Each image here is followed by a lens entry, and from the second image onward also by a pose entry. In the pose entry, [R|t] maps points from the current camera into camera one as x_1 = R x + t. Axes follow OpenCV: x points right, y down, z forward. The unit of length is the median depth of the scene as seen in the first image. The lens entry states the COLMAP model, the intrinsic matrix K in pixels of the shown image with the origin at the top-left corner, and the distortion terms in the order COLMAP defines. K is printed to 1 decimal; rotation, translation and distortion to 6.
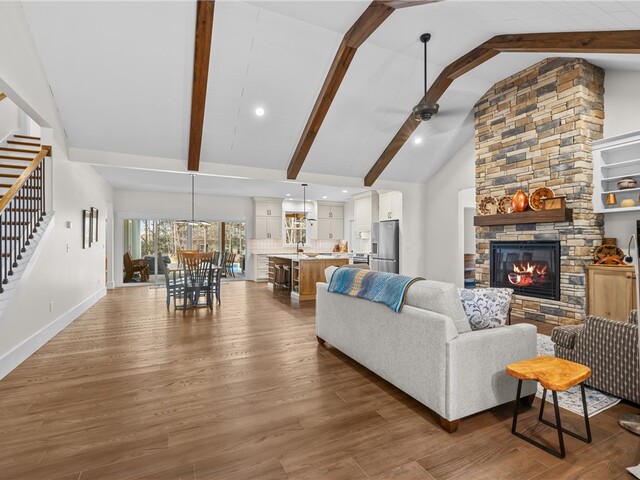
lens RADIAL K [[309.5, 0, 316.4], [0, 309.5, 245.5], [0, 0, 1]] dist [-0.001970, 0.000174]
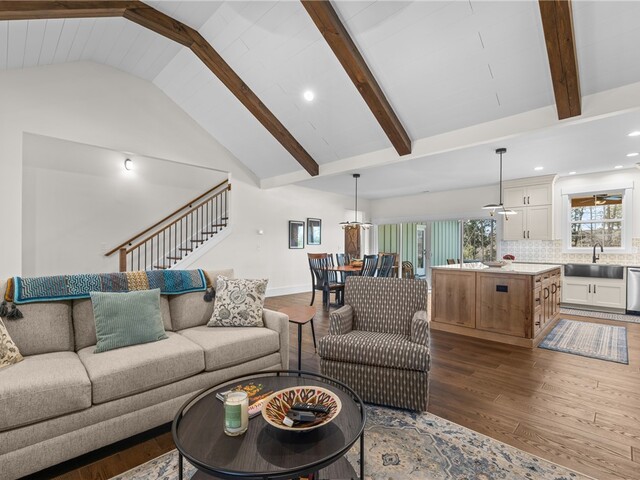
lens RADIAL K [[309.5, 0, 316.4], [0, 309.5, 245.5], [0, 0, 1]] dist [-0.001970, 0.000174]
pose [[0.343046, -0.002746, -0.939315, 0.583341], [-0.016164, 0.999830, -0.008827, 0.007448], [0.939180, 0.018211, 0.342943, 0.631235]]
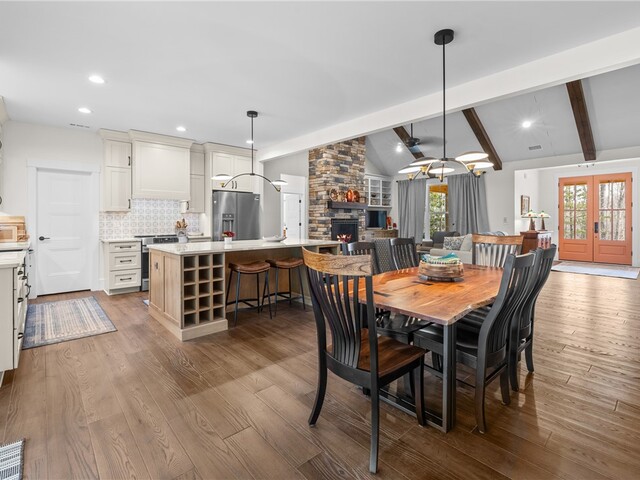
lens RADIAL K [[311.9, 0, 321.8], [0, 311.9, 219.5], [0, 0, 1]] dist [0.000386, 0.000190]
pose [[-0.288293, 0.003242, 0.957537, -0.854818], [0.007258, 0.999973, -0.001201, -0.008692], [-0.957515, 0.006603, -0.288309, 1.472906]]
